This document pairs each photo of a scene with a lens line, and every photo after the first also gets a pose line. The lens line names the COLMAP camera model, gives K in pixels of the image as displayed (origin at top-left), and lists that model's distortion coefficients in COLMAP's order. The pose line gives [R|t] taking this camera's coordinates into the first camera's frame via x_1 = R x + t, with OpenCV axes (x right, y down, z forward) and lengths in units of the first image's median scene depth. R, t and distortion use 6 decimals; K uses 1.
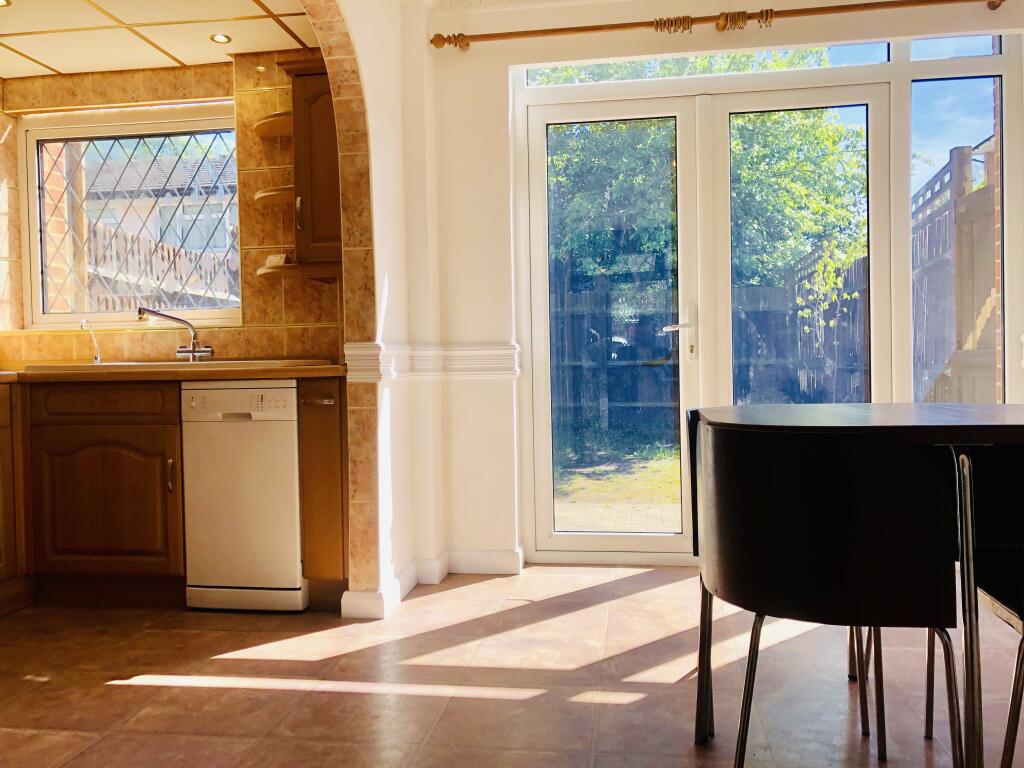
lens RADIAL K [[842.9, 0, 514.6], [0, 842.9, 378.9], [0, 0, 1]] dist [0.015199, 0.004526]
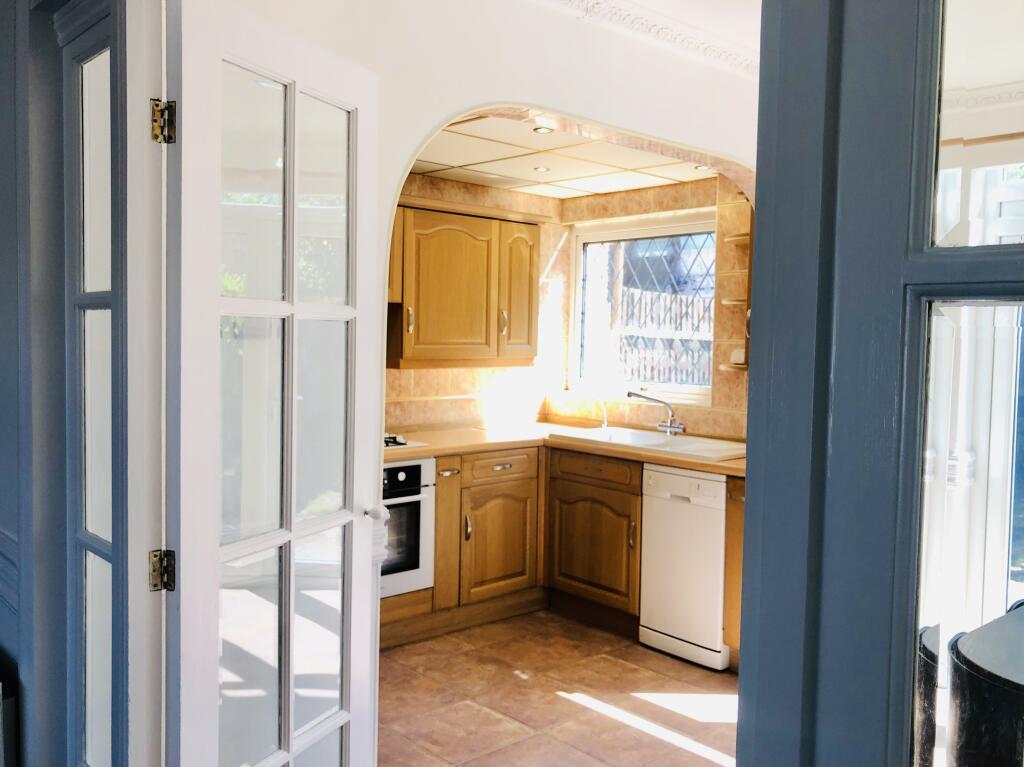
lens RADIAL K [[877.7, 0, 512.0], [0, 877.7, 383.5], [0, 0, 1]] dist [0.062055, -0.118306]
pose [[0.777886, 0.066047, -0.624924, 0.247511], [-0.047242, 0.997794, 0.046649, -0.157447], [0.626627, -0.006765, 0.779290, -0.130302]]
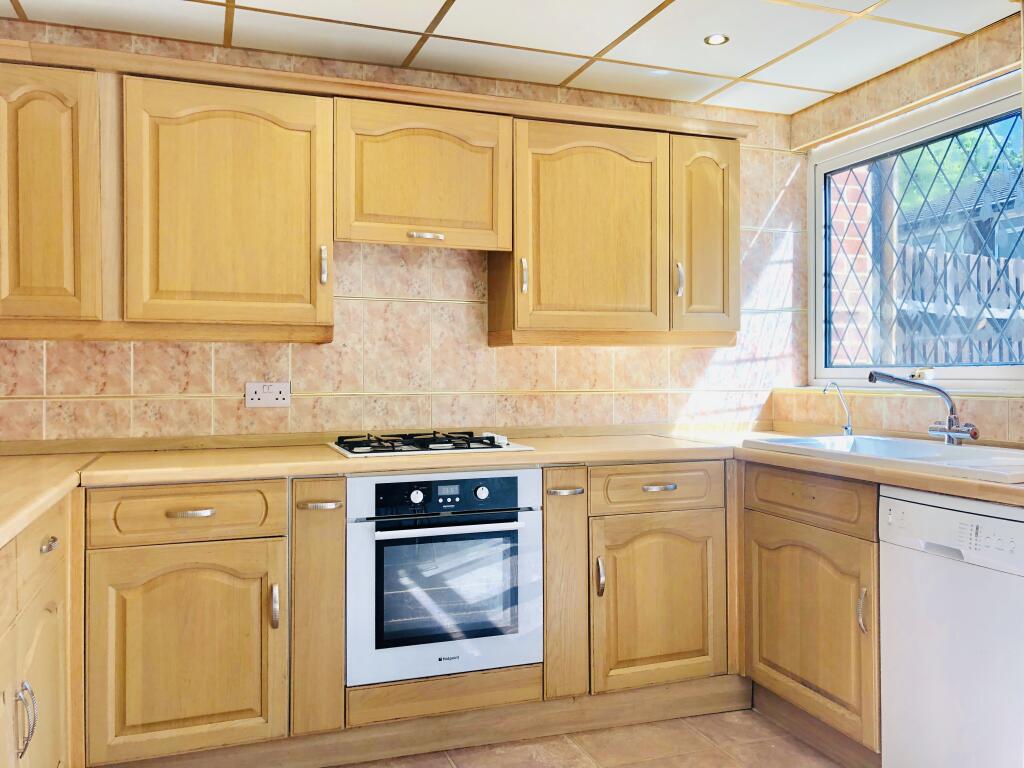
lens RADIAL K [[842.9, 0, 514.6], [0, 842.9, 378.9], [0, 0, 1]] dist [0.015199, 0.004526]
pose [[0.483939, 0.021796, -0.874830, 0.079509], [-0.027899, 0.999566, 0.009471, -0.080867], [0.874657, 0.019824, 0.484337, 0.359118]]
